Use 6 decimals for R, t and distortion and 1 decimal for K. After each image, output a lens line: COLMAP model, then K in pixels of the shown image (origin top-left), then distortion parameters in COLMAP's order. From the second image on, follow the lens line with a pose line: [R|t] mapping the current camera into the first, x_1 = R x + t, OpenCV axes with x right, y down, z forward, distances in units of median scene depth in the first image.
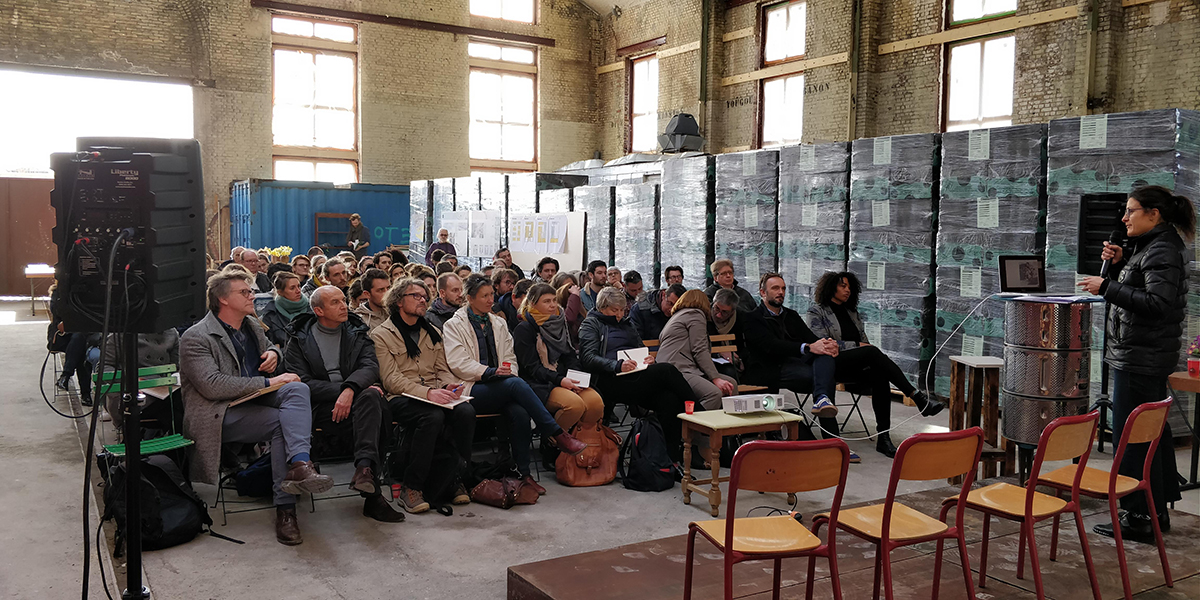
lens RADIAL K [[939.4, 0, 600.0], [0, 939.4, 300.0], [0, 0, 1]] dist [0.003412, -0.000060]
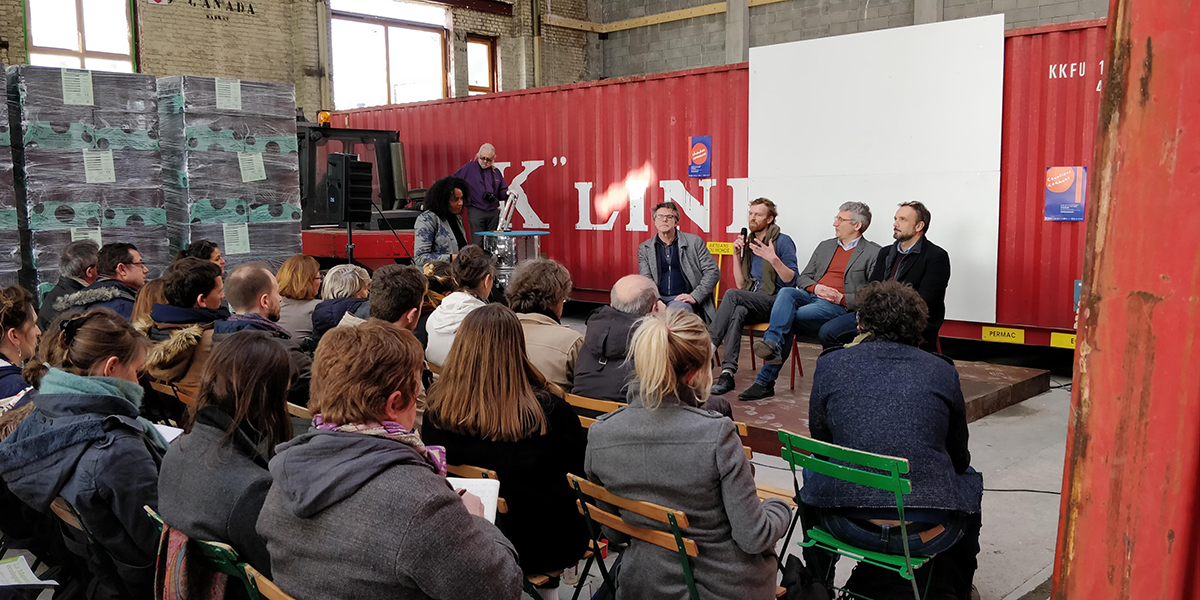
lens RADIAL K [[939.4, 0, 600.0], [0, 939.4, 300.0], [0, 0, 1]] dist [0.003412, -0.000060]
pose [[-0.255785, -0.121089, 0.959120, -0.579507], [0.079492, 0.986130, 0.145699, -0.059712], [-0.963460, 0.113510, -0.242612, 0.772000]]
